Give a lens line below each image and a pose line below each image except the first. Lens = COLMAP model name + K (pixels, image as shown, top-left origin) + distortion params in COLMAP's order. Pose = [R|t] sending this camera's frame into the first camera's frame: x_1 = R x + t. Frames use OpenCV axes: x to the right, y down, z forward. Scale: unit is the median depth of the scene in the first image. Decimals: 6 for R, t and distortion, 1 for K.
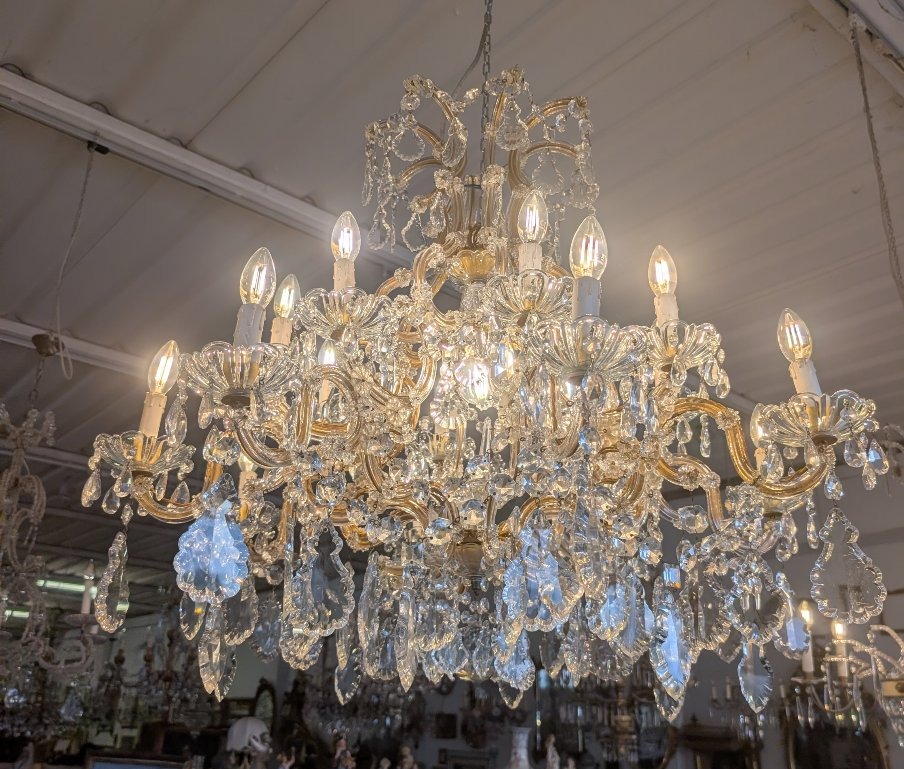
lens RADIAL K [[914.5, 0, 449.6], [0, 914.5, 360.4], [0, 0, 1]] dist [-0.003618, -0.004002]
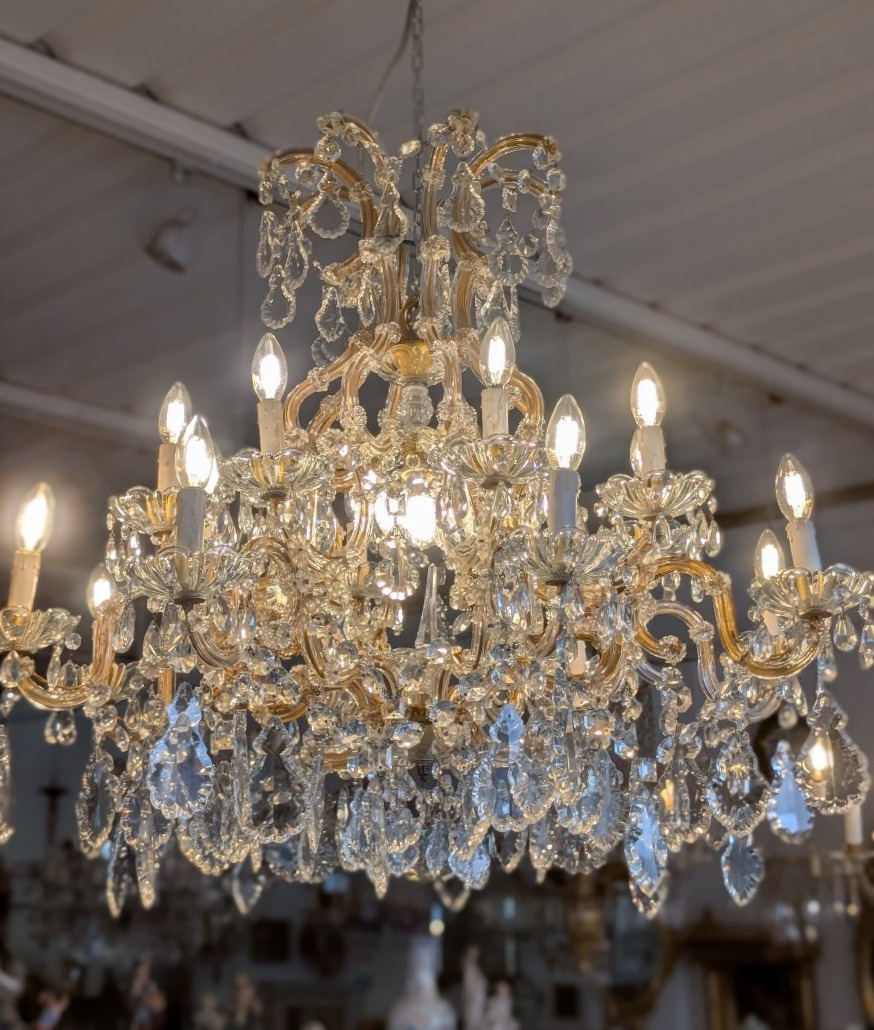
lens RADIAL K [[1771.1, 0, 437.0], [0, 1771.1, 515.0], [0, 0, 1]] dist [0.058002, 0.166937]
pose [[0.994925, -0.013892, 0.099652, -0.112799], [-0.000834, 0.989250, 0.146231, -0.215739], [-0.100613, -0.145572, 0.984218, -0.549410]]
